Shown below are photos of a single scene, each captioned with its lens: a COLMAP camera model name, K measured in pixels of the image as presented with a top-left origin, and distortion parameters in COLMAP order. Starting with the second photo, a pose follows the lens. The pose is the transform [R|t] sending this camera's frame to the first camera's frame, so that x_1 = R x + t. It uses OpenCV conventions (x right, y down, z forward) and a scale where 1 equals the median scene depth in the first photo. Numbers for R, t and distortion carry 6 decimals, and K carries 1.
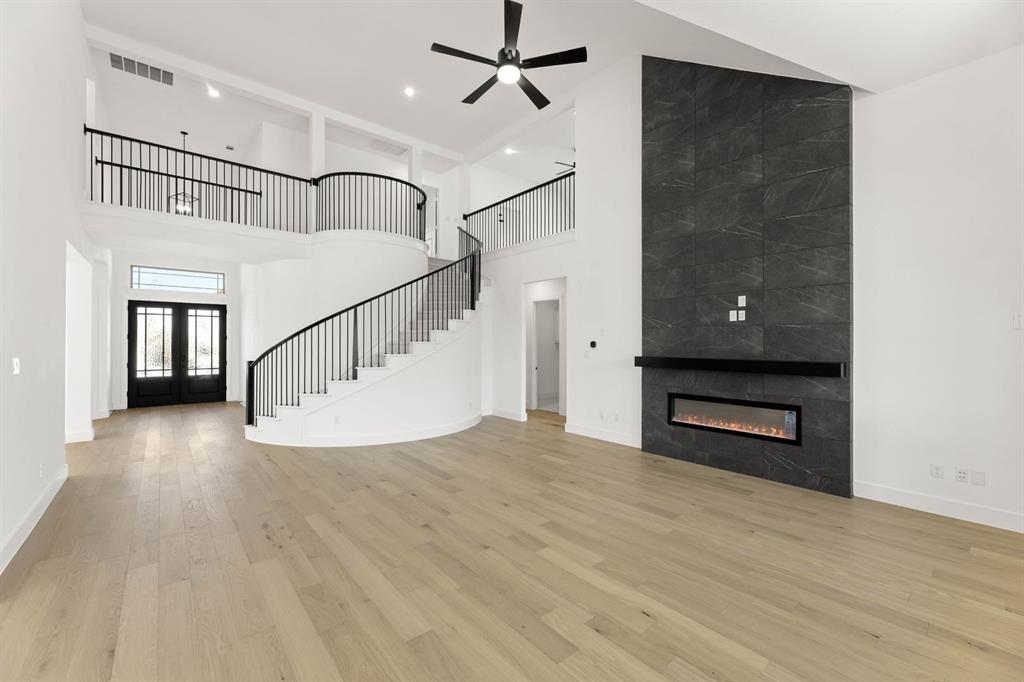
lens RADIAL K [[416.4, 0, 509.5], [0, 416.4, 338.8], [0, 0, 1]] dist [0.001920, 0.000466]
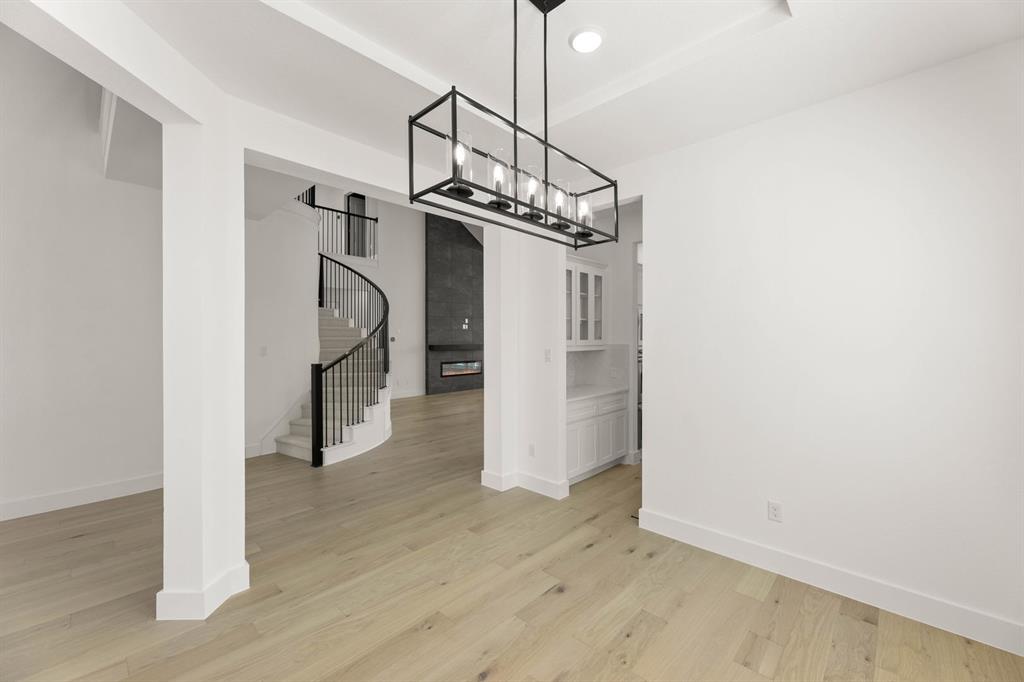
lens RADIAL K [[403.7, 0, 512.0], [0, 403.7, 341.0], [0, 0, 1]] dist [-0.000217, 0.000011]
pose [[-0.122581, -0.009114, 0.992417, -1.702849], [-0.005417, 0.999949, 0.008514, 0.007279], [-0.992444, -0.004332, -0.122625, 0.928120]]
